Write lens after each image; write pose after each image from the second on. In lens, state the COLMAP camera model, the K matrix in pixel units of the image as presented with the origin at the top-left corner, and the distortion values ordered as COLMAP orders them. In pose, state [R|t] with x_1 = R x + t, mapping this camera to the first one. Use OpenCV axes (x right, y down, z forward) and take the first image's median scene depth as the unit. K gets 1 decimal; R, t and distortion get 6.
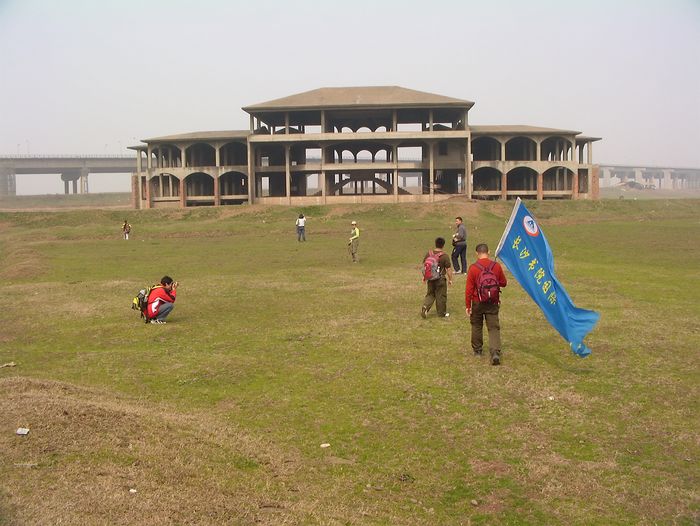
lens RADIAL K [[722.5, 0, 350.0], [0, 722.5, 263.0], [0, 0, 1]] dist [-0.223778, 0.162707]
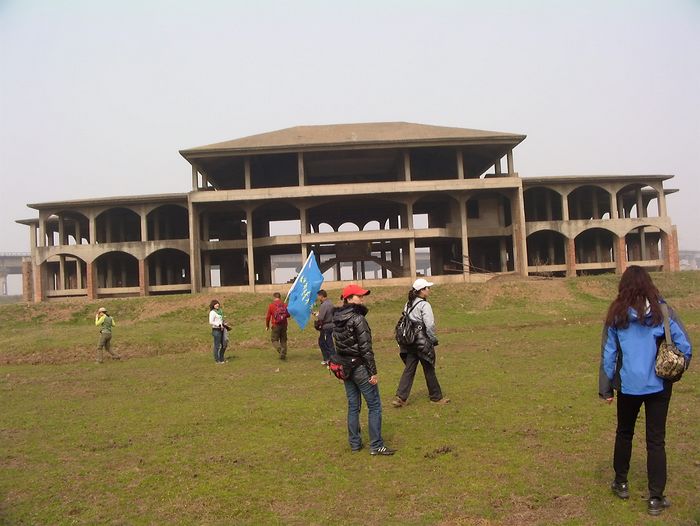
lens RADIAL K [[722.5, 0, 350.0], [0, 722.5, 263.0], [0, 0, 1]] dist [-0.223778, 0.162707]
pose [[0.996418, -0.031602, 0.078436, -0.047894], [0.042065, 0.989877, -0.135549, -0.018799], [-0.073358, 0.138363, 0.987661, 0.342474]]
